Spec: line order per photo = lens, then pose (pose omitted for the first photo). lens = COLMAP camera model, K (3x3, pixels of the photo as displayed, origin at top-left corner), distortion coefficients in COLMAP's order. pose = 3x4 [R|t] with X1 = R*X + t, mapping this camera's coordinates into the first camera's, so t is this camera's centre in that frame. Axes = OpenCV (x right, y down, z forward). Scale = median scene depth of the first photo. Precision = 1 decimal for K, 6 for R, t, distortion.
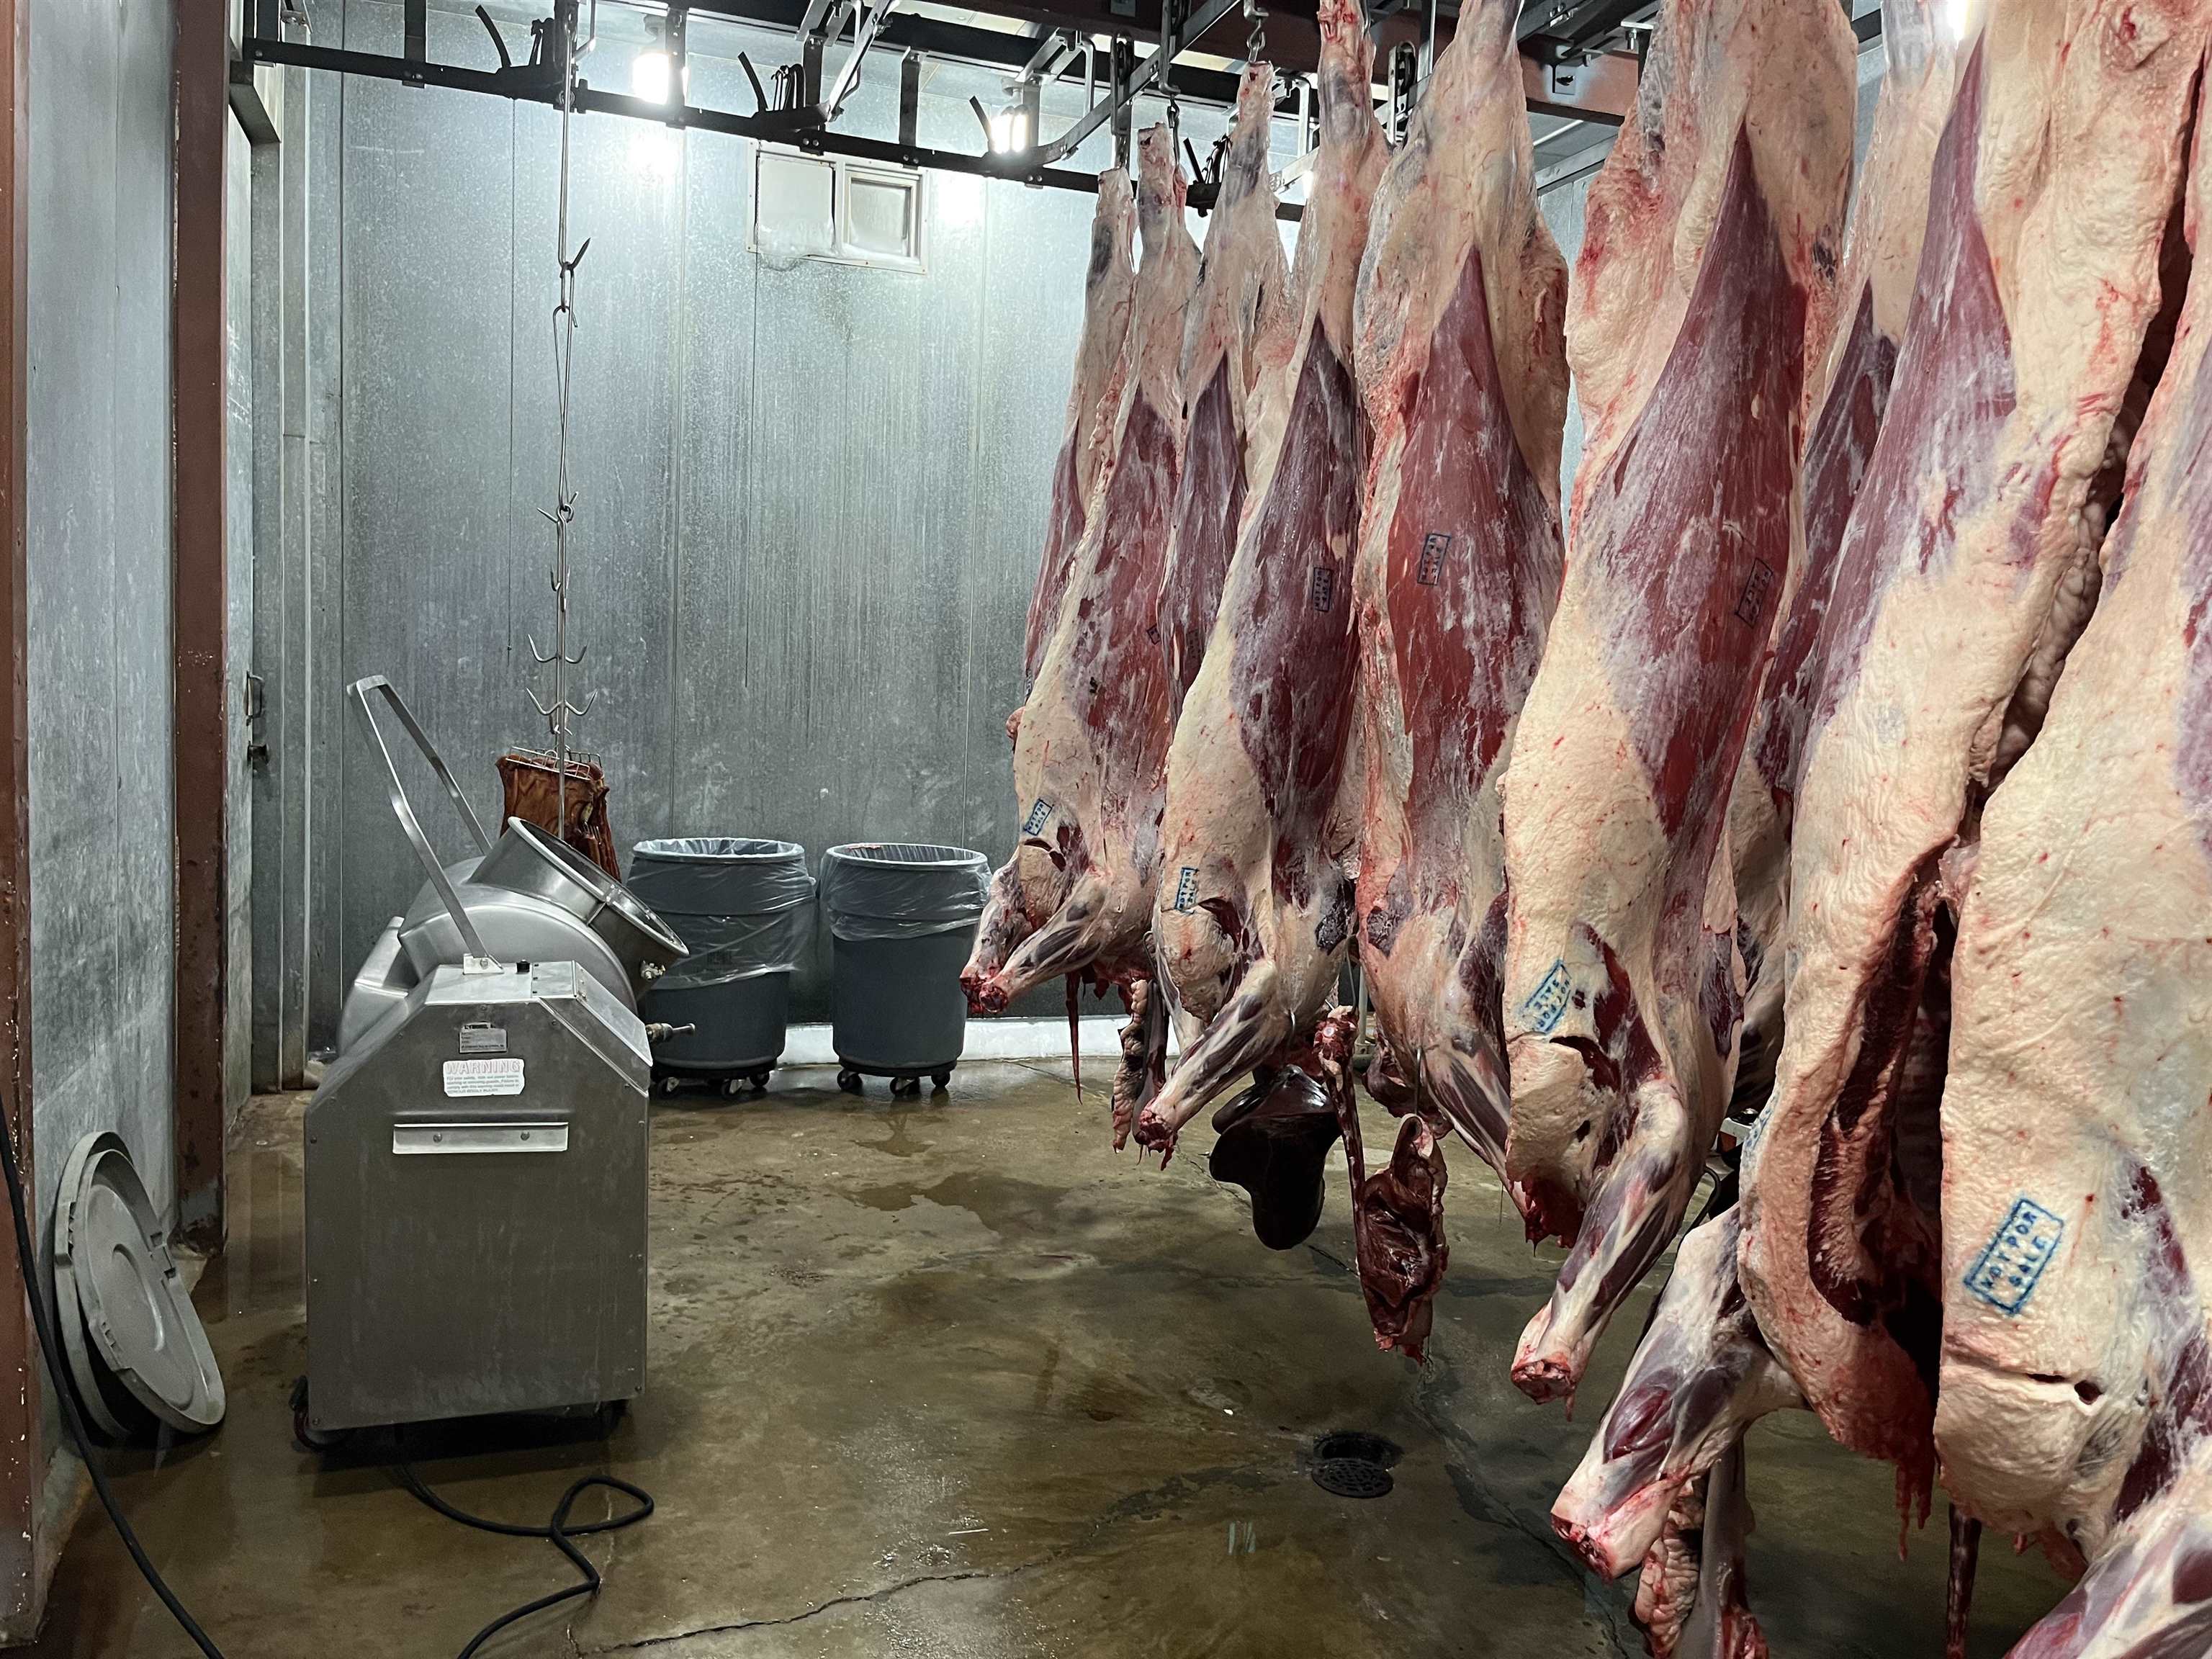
lens RADIAL K [[1673.1, 0, 1109.3], [0, 1673.1, 827.9], [0, 0, 1]] dist [0.063702, -0.090404]
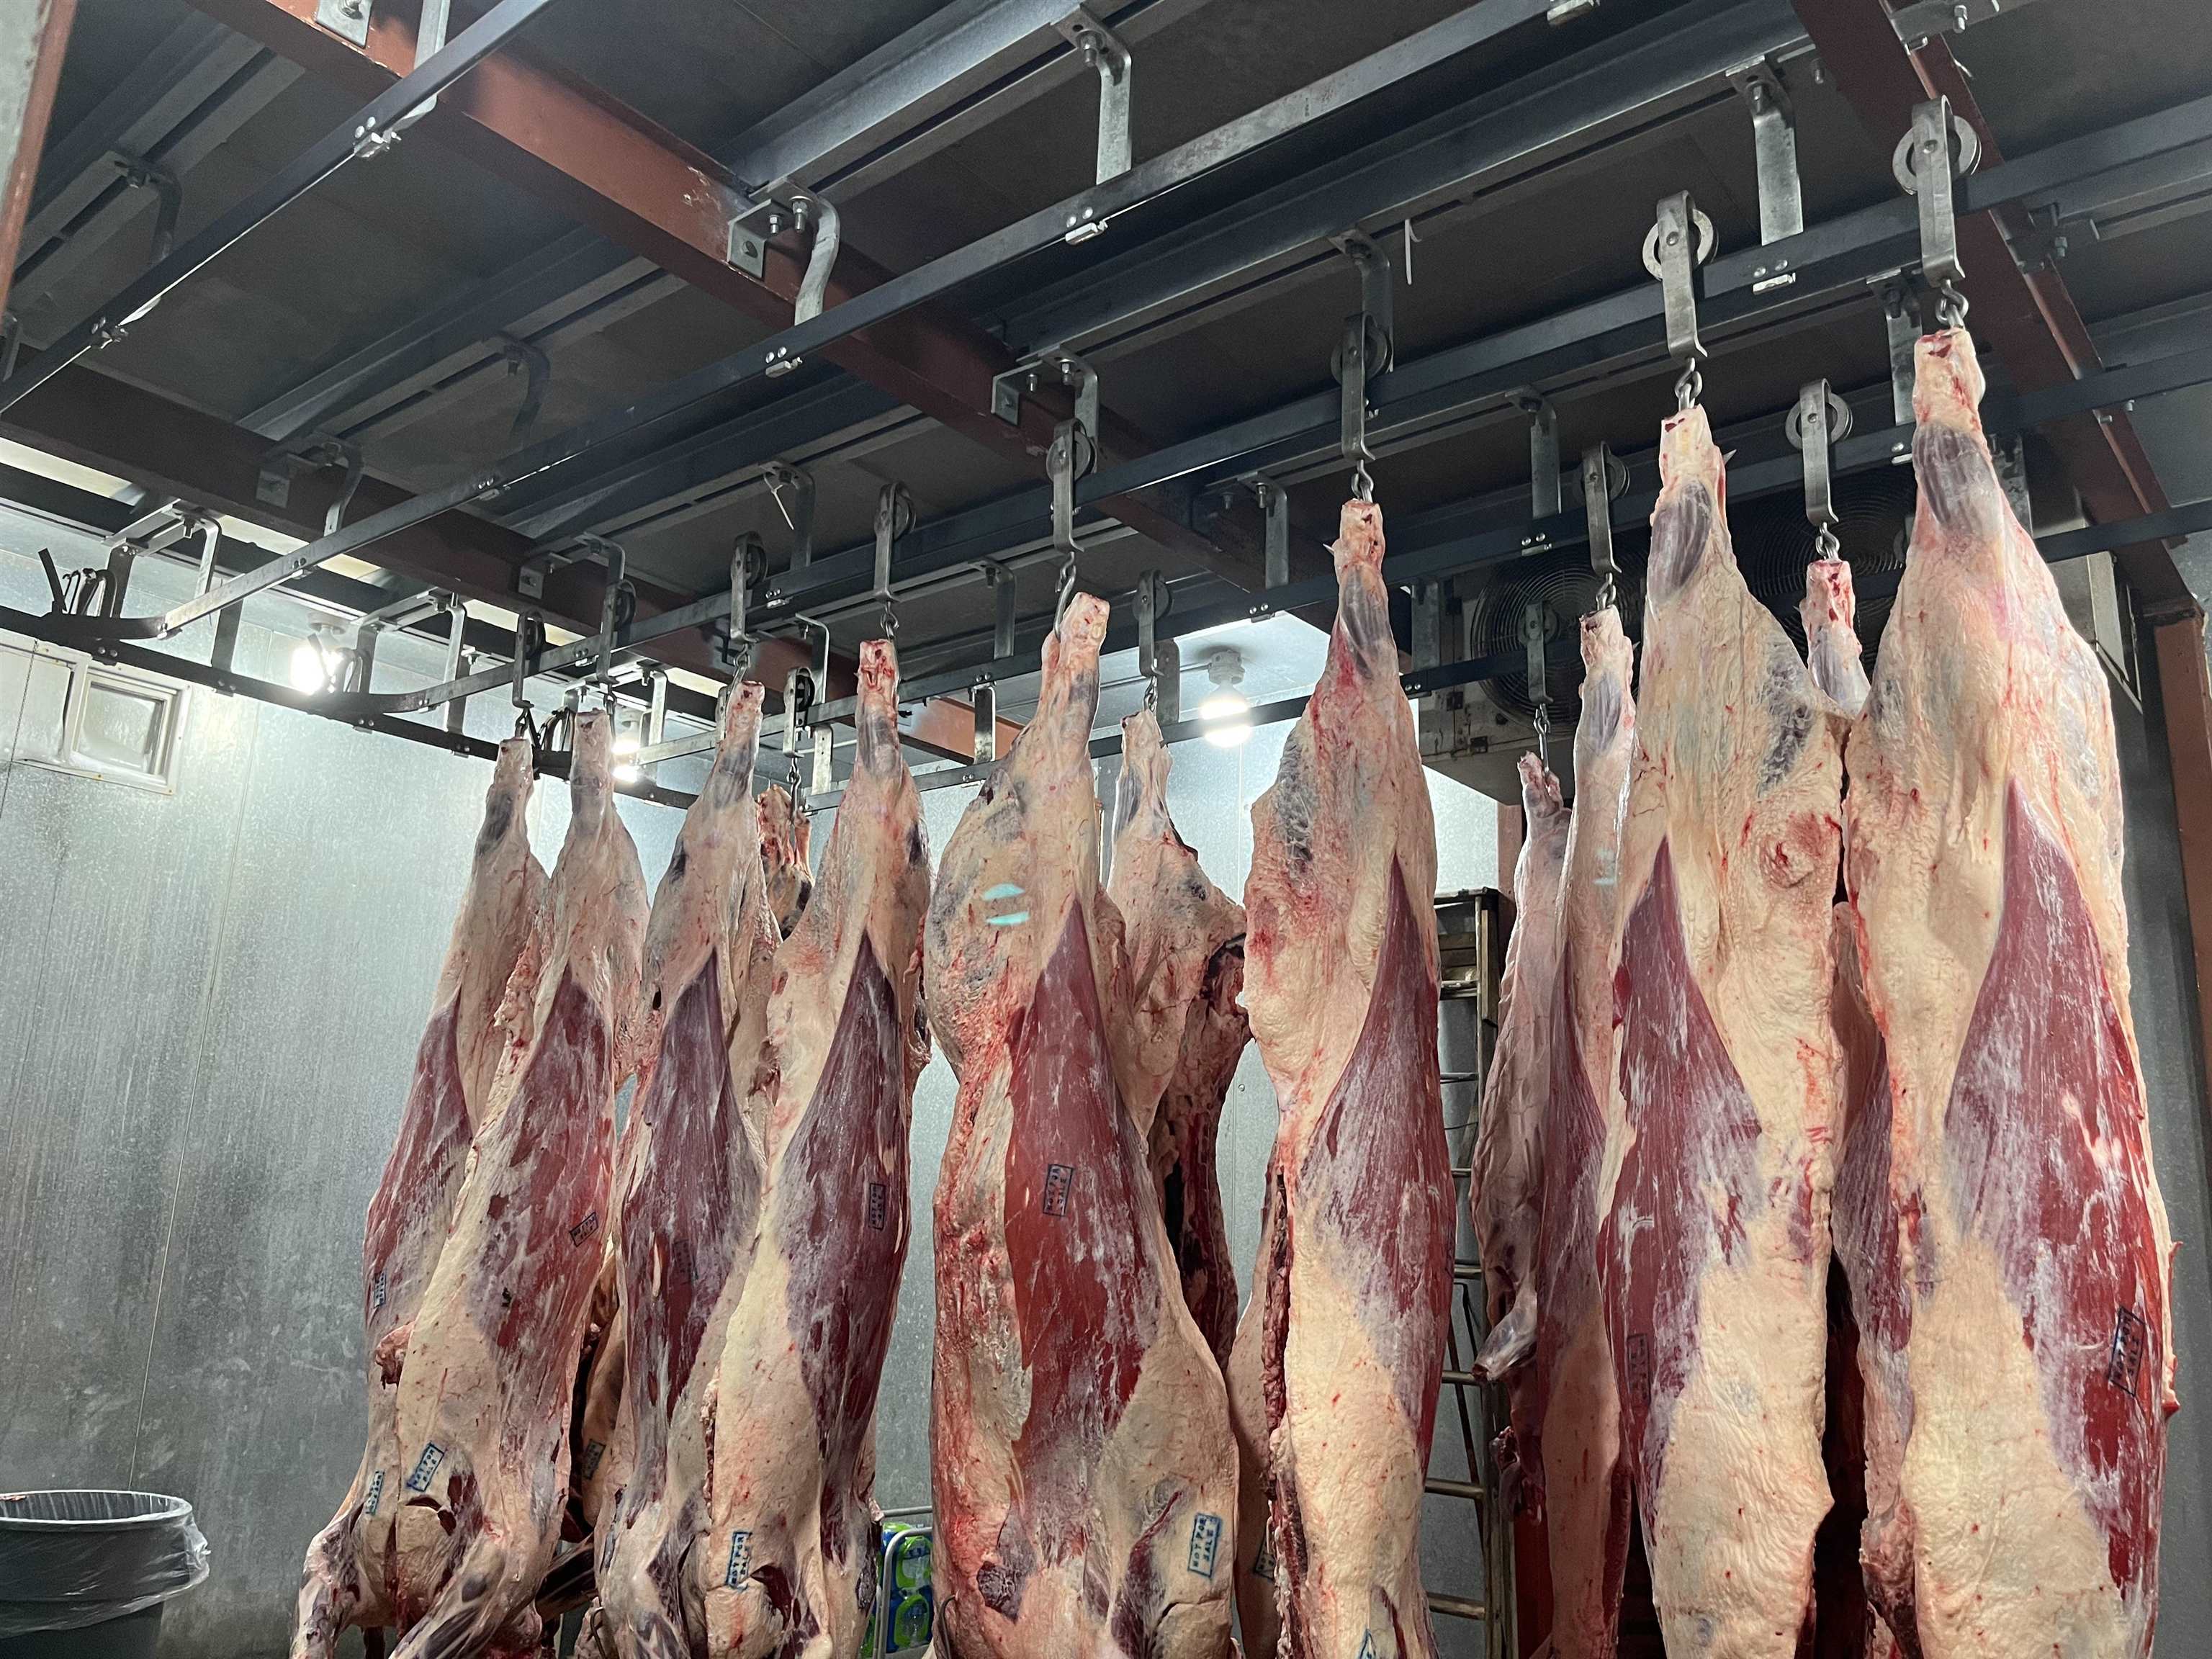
lens RADIAL K [[1673.1, 0, 1099.0], [0, 1673.1, 816.4], [0, 0, 1]] dist [0.063702, -0.090404]
pose [[0.851156, 0.110735, 0.513100, -0.327276], [0.053851, 0.953916, -0.295201, -0.070979], [-0.522144, 0.278894, 0.805968, 0.091122]]
